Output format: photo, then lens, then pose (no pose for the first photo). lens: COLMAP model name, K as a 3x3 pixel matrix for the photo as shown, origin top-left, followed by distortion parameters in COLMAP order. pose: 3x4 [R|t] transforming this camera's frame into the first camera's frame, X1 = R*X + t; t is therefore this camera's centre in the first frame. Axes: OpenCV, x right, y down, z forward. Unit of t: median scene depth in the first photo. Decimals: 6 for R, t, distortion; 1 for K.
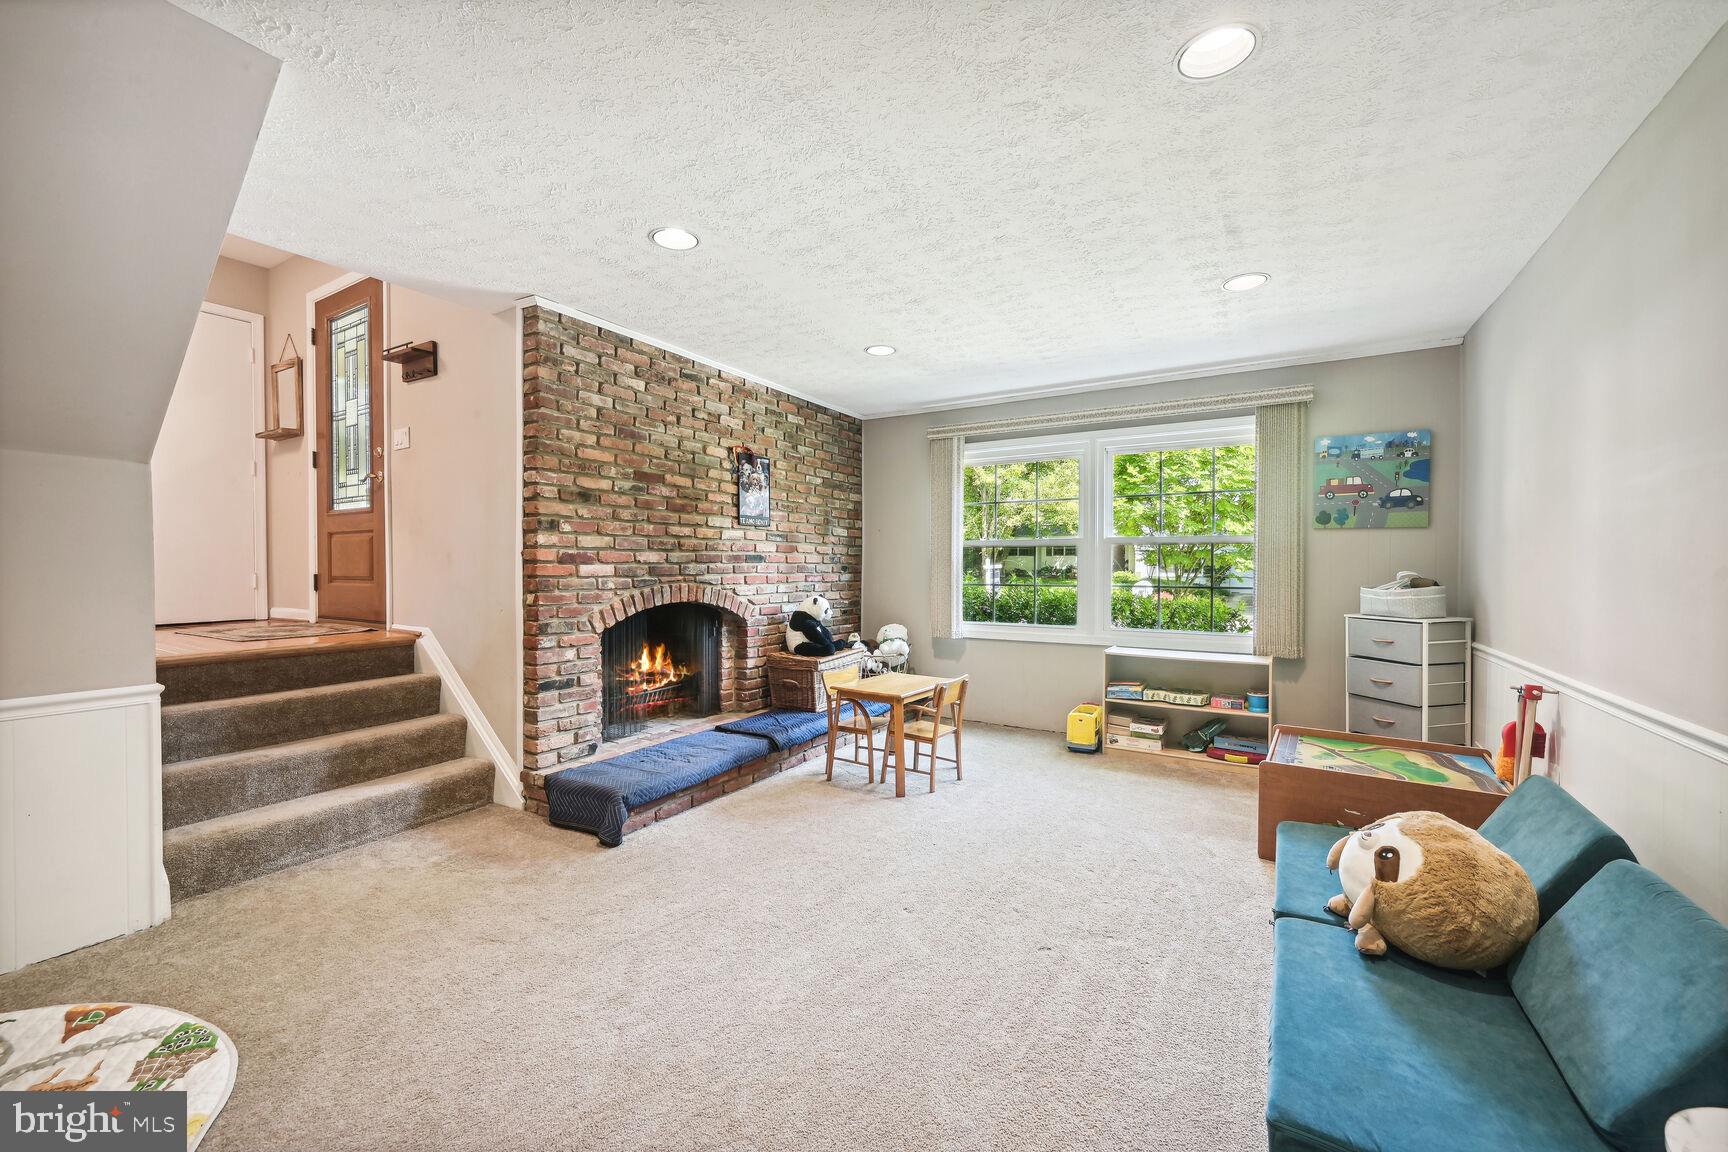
lens RADIAL K [[709.2, 0, 864.4], [0, 709.2, 572.9], [0, 0, 1]] dist [0.000365, -0.000603]
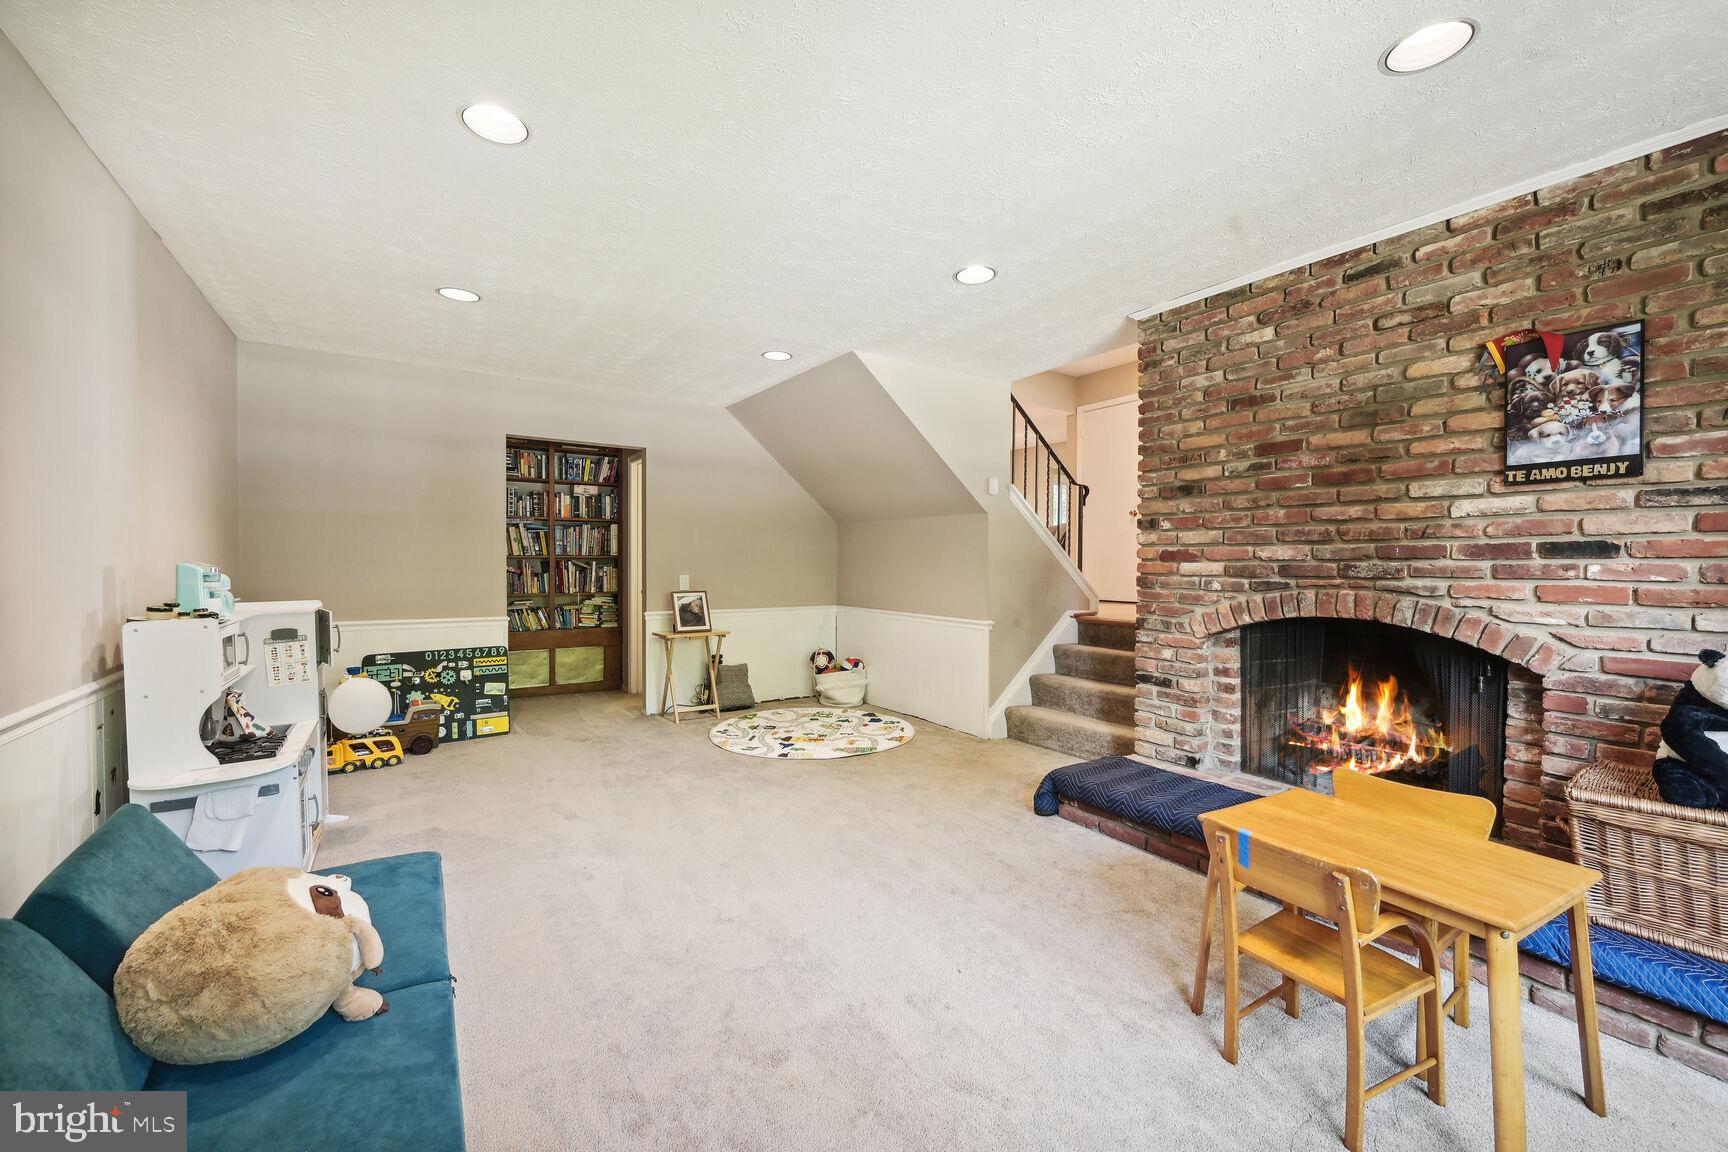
lens RADIAL K [[709.2, 0, 860.0], [0, 709.2, 567.7], [0, 0, 1]] dist [0.000365, -0.000603]
pose [[-0.455984, 0.005484, -0.889971, 0.573946], [-0.011430, 0.999862, 0.012018, -0.009769], [0.889915, 0.015653, -0.455858, 0.935406]]
